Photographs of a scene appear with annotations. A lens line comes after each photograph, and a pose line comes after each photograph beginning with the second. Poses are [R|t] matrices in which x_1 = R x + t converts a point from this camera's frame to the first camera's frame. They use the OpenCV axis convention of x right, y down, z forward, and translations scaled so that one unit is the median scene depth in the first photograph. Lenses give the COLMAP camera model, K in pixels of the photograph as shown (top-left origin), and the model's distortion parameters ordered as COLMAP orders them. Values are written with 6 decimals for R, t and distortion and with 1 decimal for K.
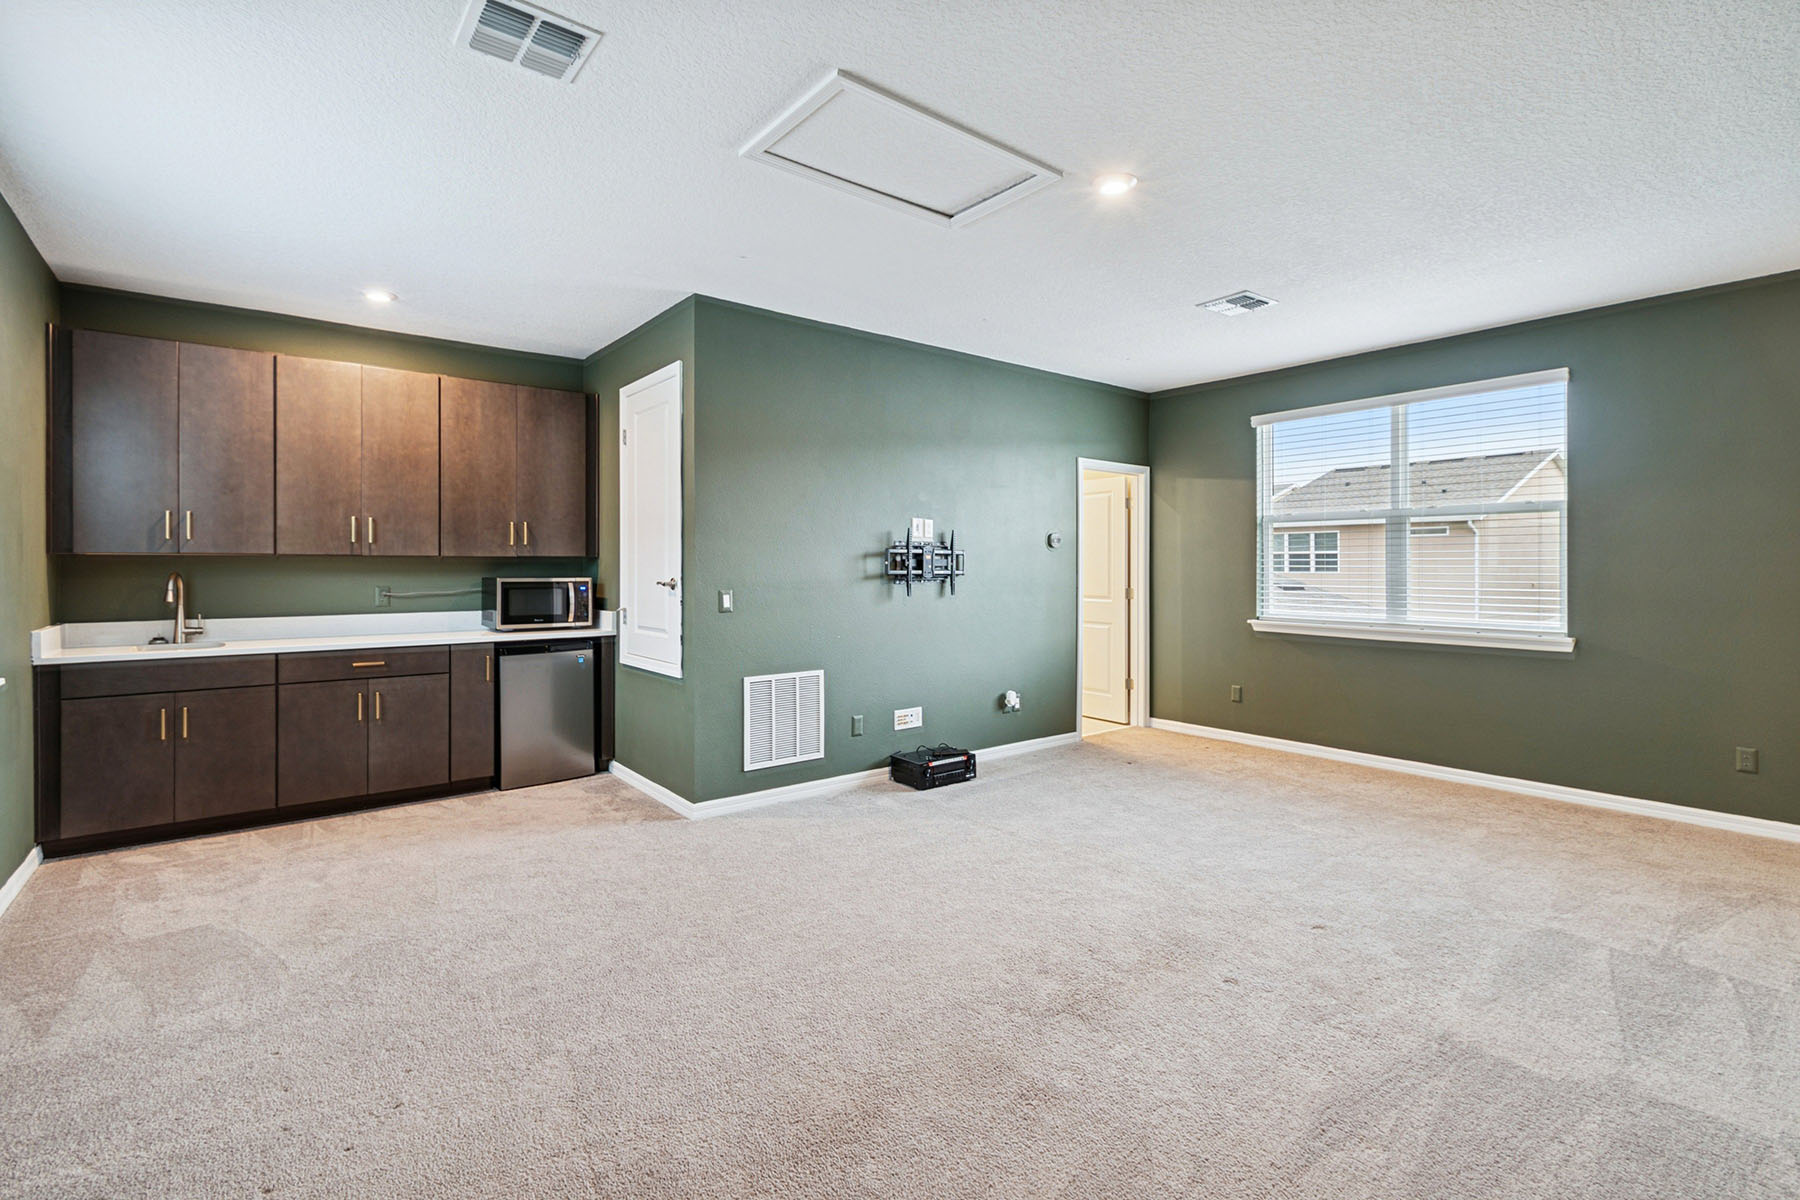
lens RADIAL K [[814.1, 0, 908.8], [0, 814.1, 569.7], [0, 0, 1]] dist [0.002588, 0.000336]
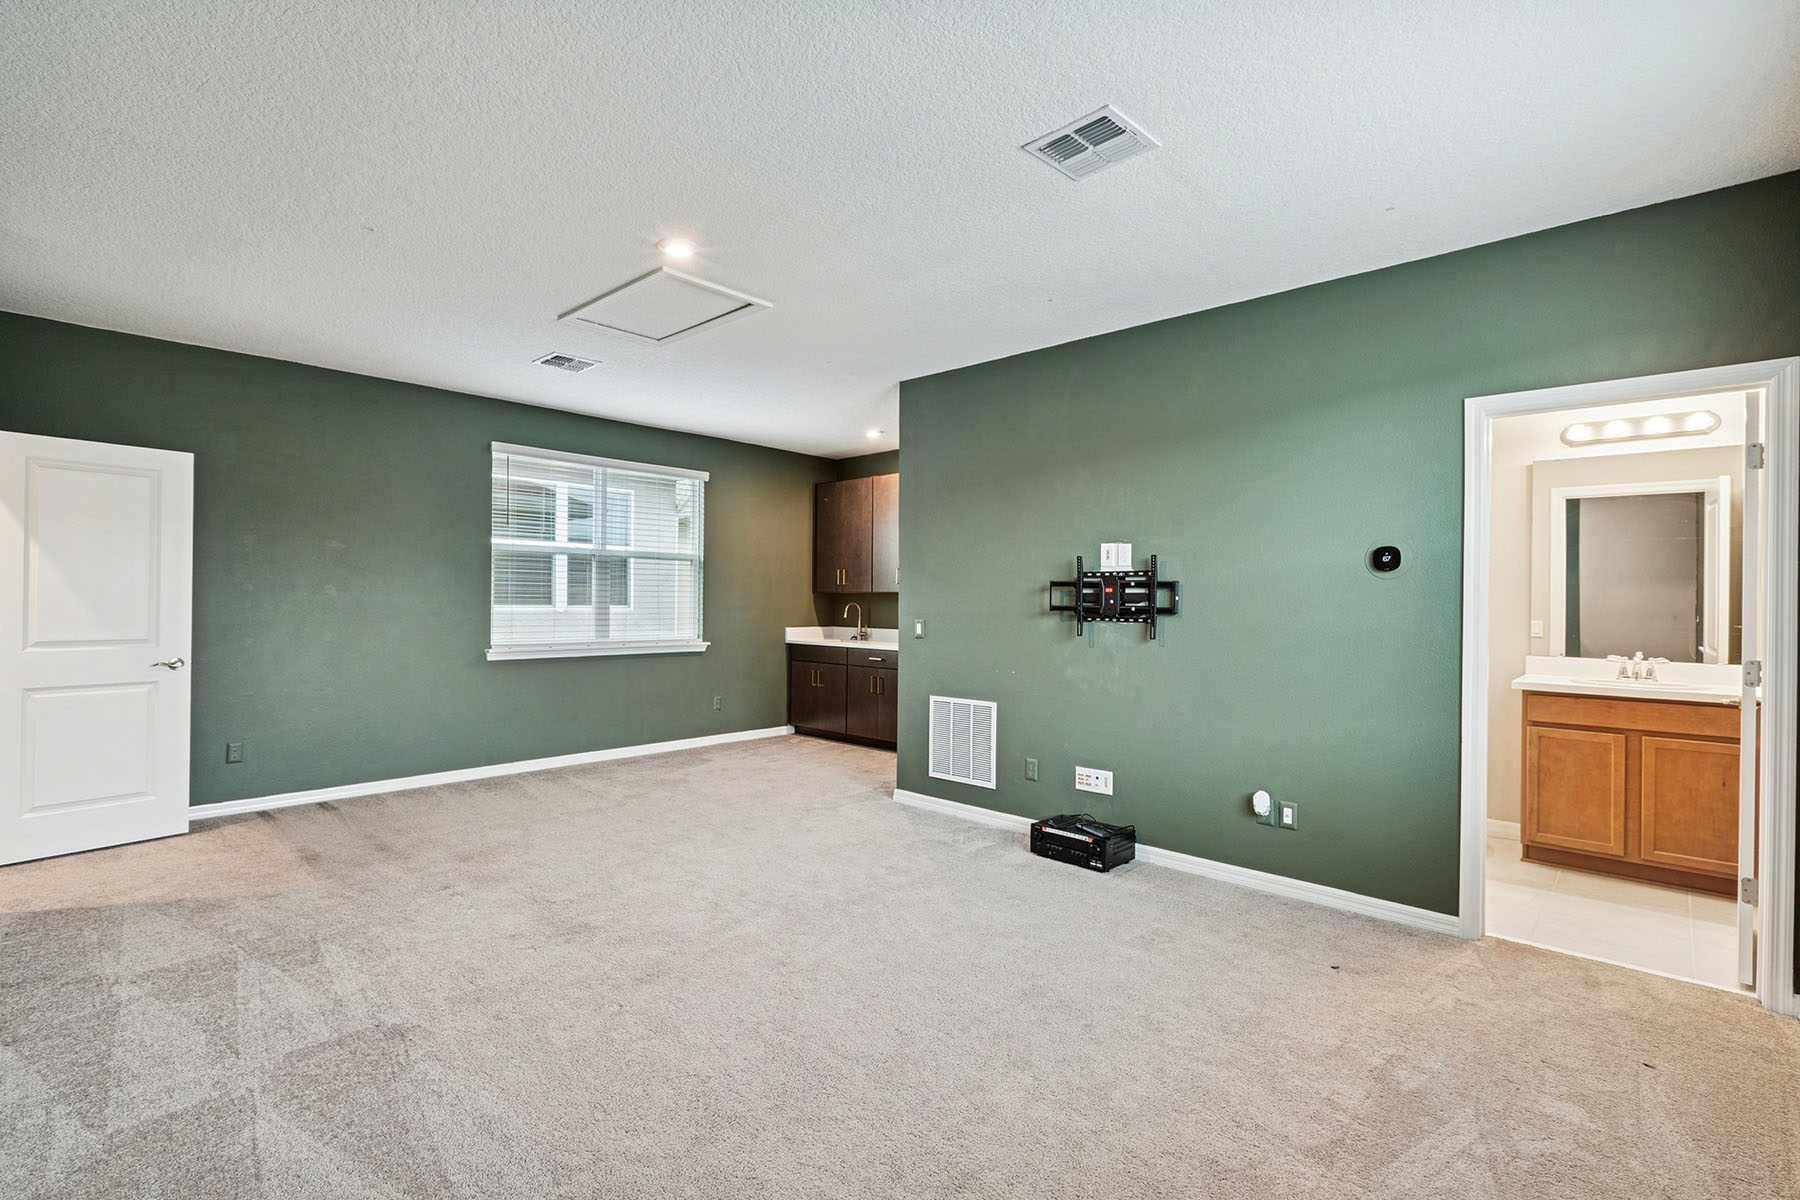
lens RADIAL K [[816.7, 0, 901.5], [0, 816.7, 613.4], [0, 0, 1]] dist [0.002804, -0.000283]
pose [[0.151040, 0.017365, -0.988375, 0.877210], [-0.011504, 0.999809, 0.015807, -0.002171], [0.988461, 0.008983, 0.151211, 0.732398]]
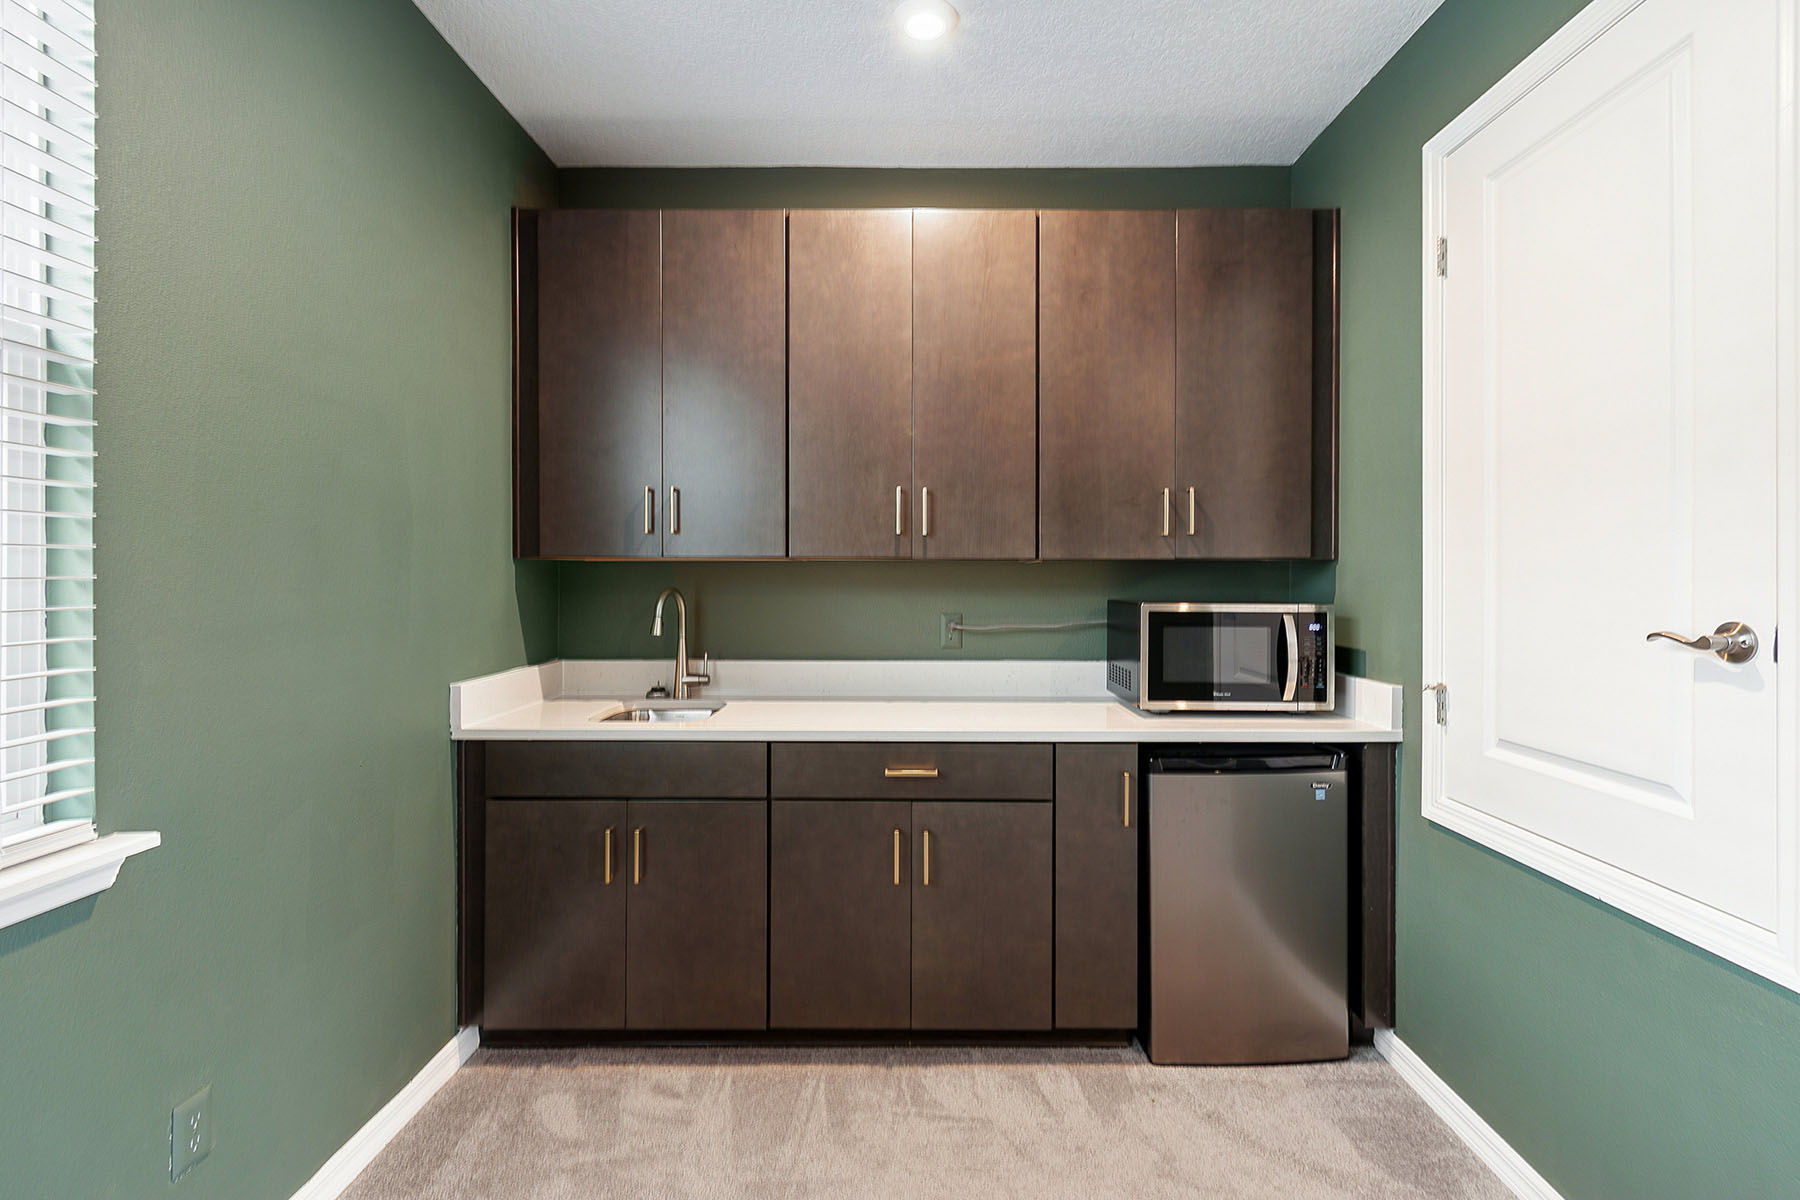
lens RADIAL K [[814.1, 0, 908.8], [0, 814.1, 569.7], [0, 0, 1]] dist [0.002588, 0.000336]
pose [[0.771213, -0.004403, -0.636562, -0.316318], [-0.003955, 0.999924, -0.011708, -0.003529], [0.636565, 0.011547, 0.771136, 0.561925]]
